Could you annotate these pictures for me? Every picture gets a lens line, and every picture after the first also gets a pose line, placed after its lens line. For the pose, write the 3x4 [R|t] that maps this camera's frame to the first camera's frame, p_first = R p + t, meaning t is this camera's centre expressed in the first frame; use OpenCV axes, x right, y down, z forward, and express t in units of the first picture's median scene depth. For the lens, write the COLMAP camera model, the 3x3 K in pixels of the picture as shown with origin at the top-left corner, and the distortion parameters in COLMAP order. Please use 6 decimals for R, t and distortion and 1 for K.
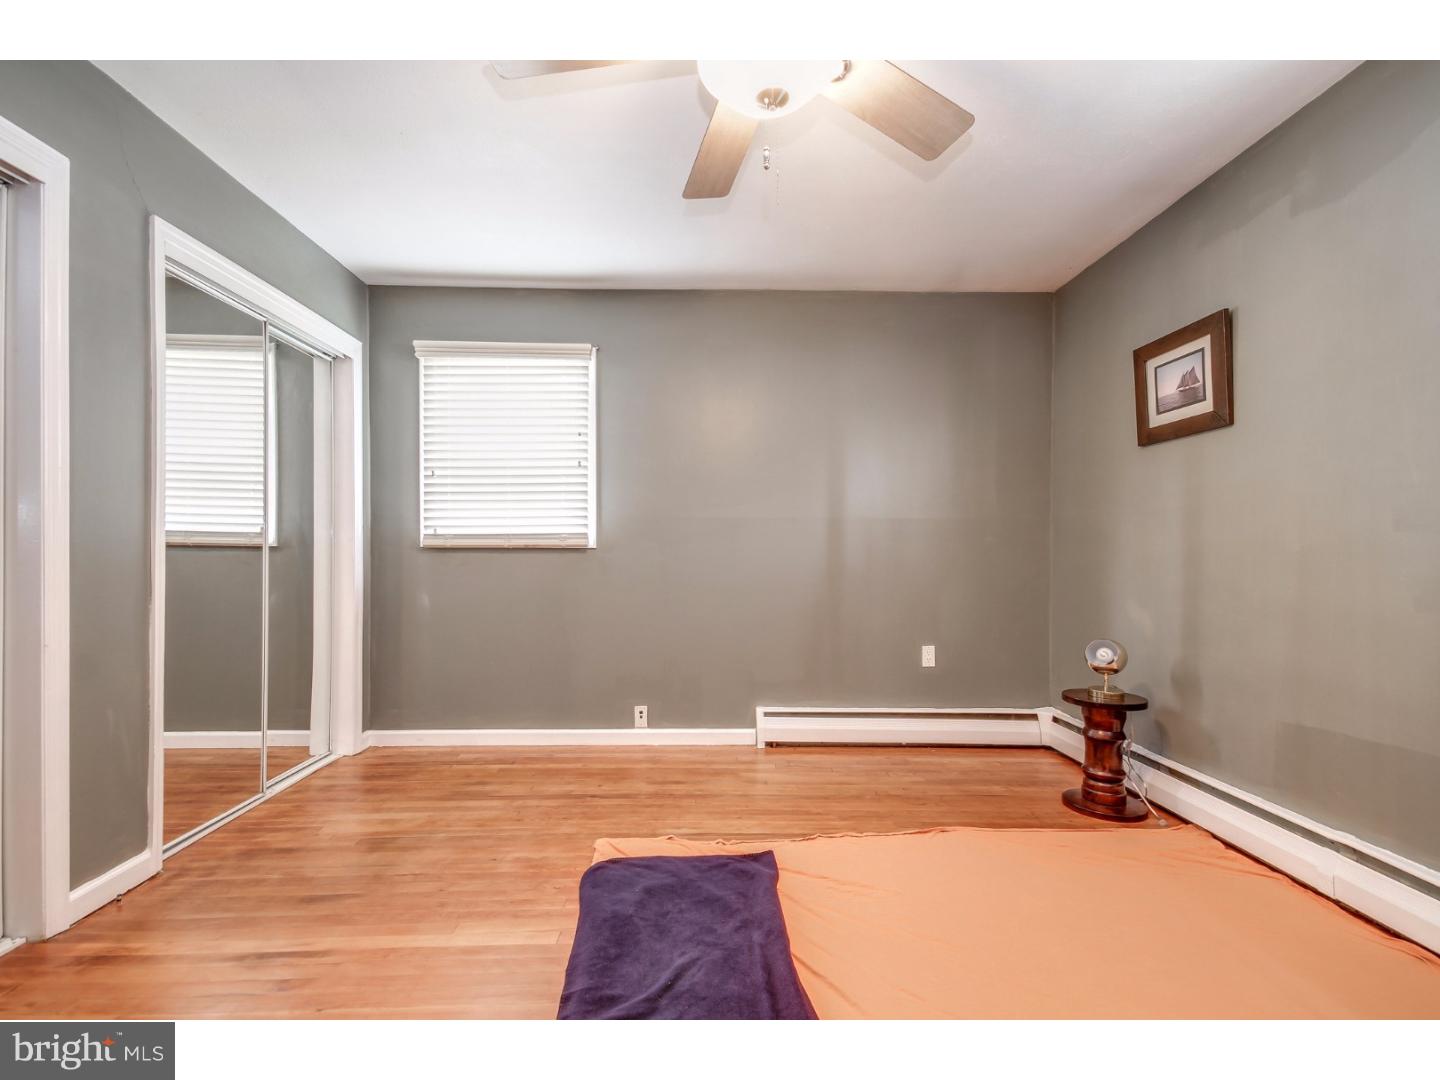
lens RADIAL K [[673.4, 0, 715.6], [0, 673.4, 565.0], [0, 0, 1]] dist [0.024263, -0.000267]
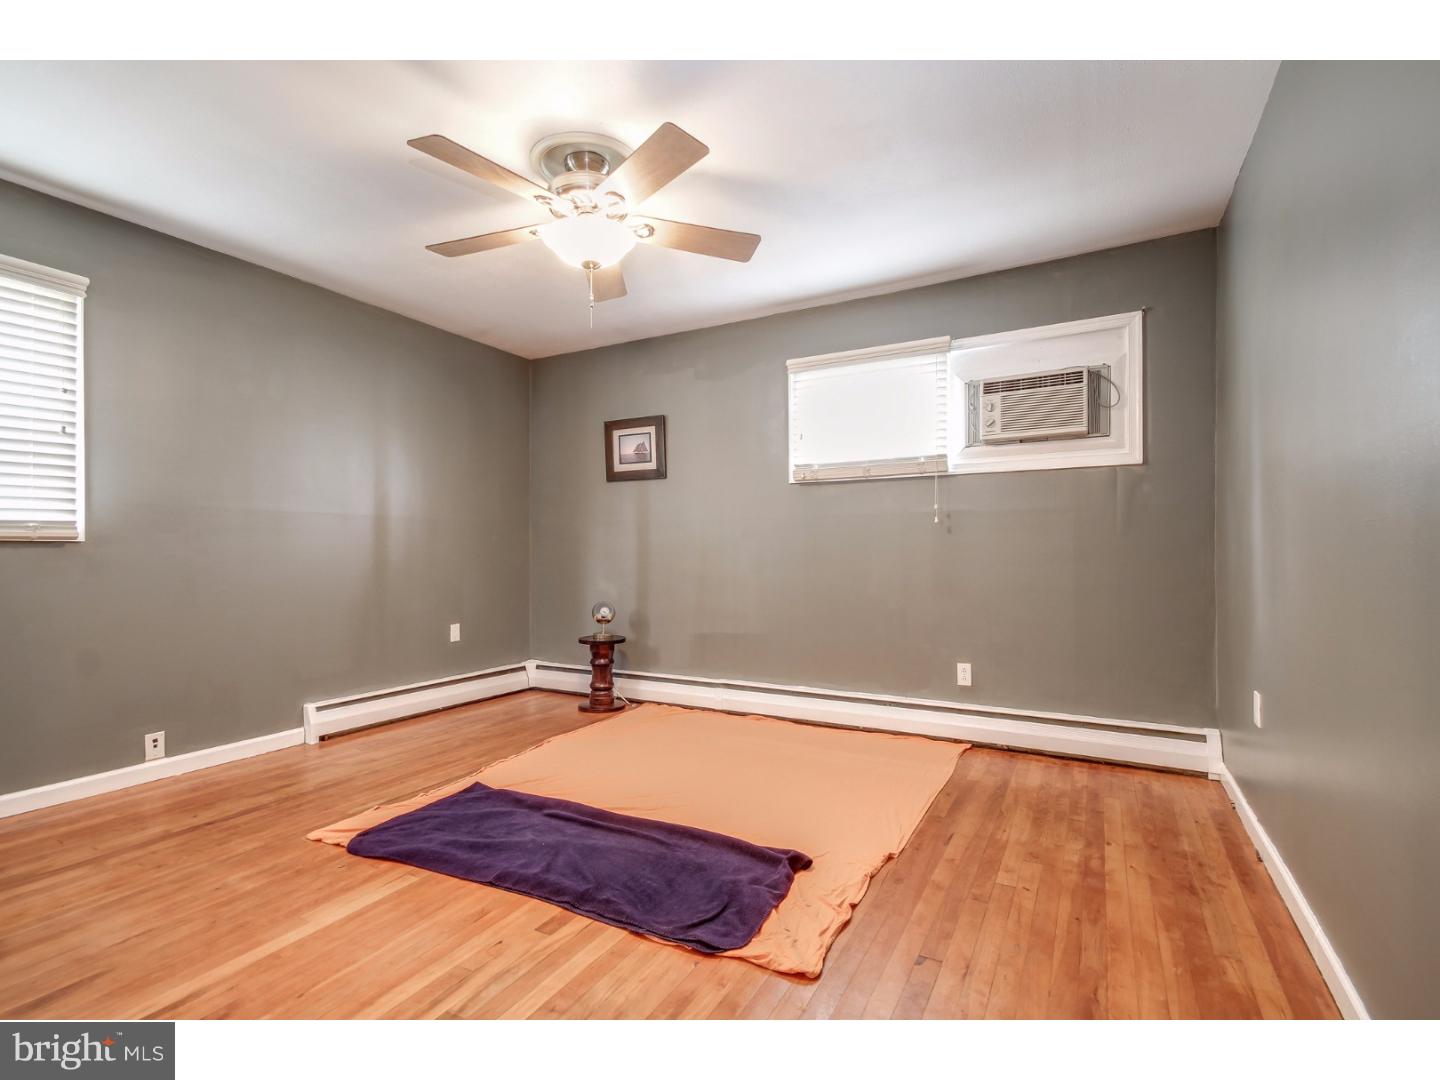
lens RADIAL K [[697.2, 0, 718.9], [0, 697.2, 560.4], [0, 0, 1]] dist [0.033864, -0.010292]
pose [[0.488865, -0.015922, 0.872214, -0.690348], [0.015911, 0.999830, 0.009334, 0.001304], [-0.872214, 0.009314, 0.489035, -0.037408]]
